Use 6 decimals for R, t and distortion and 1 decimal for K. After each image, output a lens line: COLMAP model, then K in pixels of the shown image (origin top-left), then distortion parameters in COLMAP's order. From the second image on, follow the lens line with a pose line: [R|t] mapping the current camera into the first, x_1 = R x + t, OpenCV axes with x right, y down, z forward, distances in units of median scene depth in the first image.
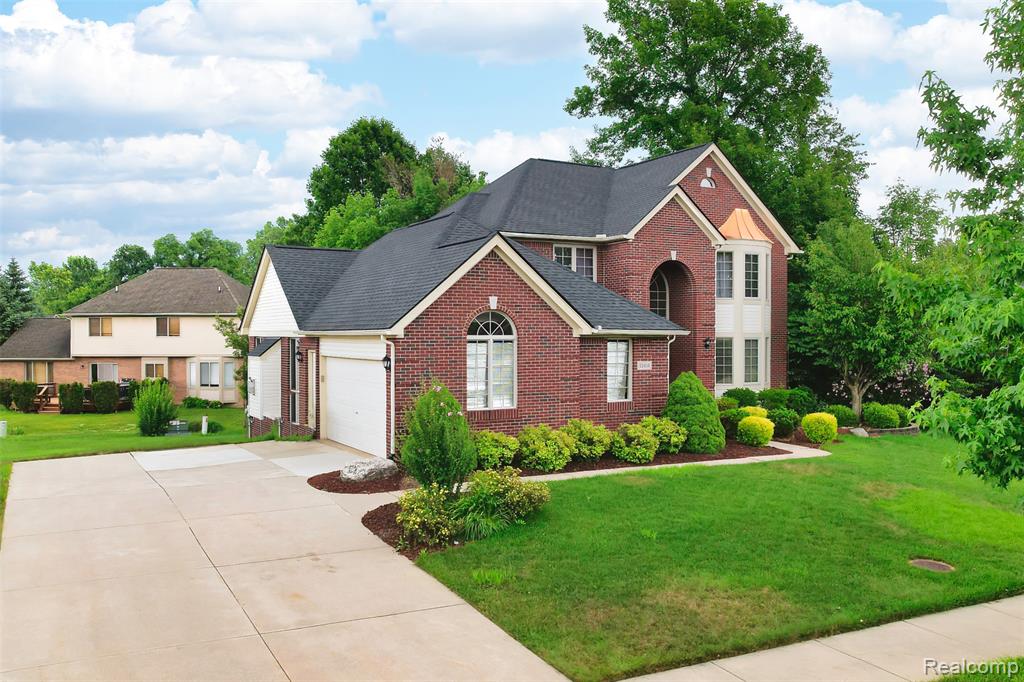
lens RADIAL K [[861.7, 0, 489.9], [0, 861.7, 343.0], [0, 0, 1]] dist [-0.021891, -0.001575]
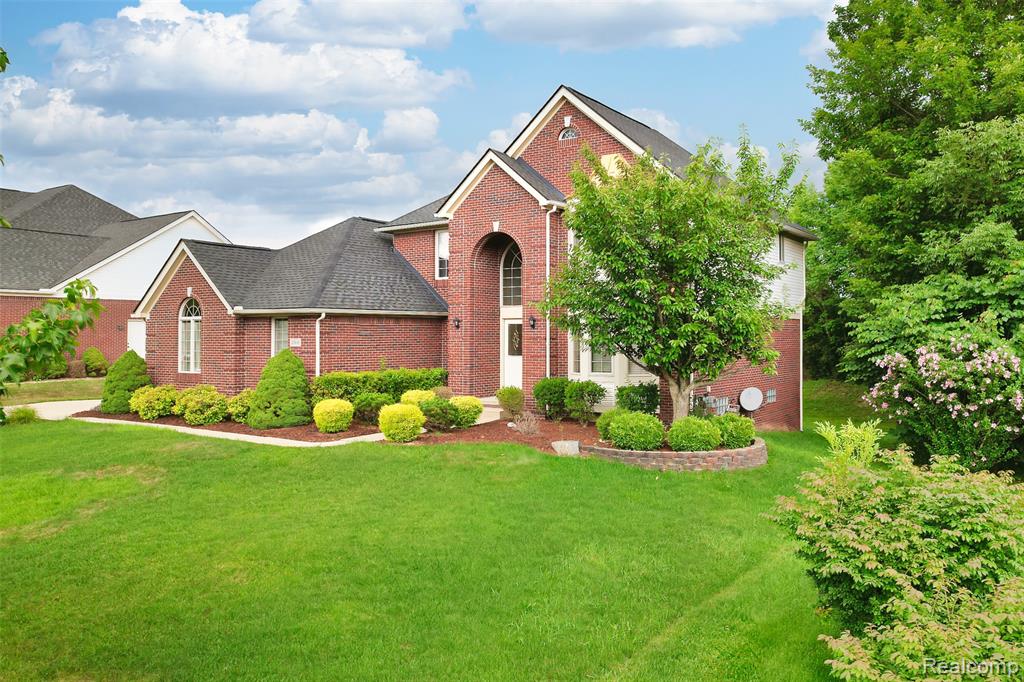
lens RADIAL K [[743.0, 0, 510.7], [0, 743.0, 335.6], [0, 0, 1]] dist [-0.012994, -0.001636]
pose [[0.530011, 0.004301, -0.847980, 0.885113], [-0.003277, 0.999990, 0.003024, 0.011137], [0.847985, 0.001176, 0.530020, 0.594301]]
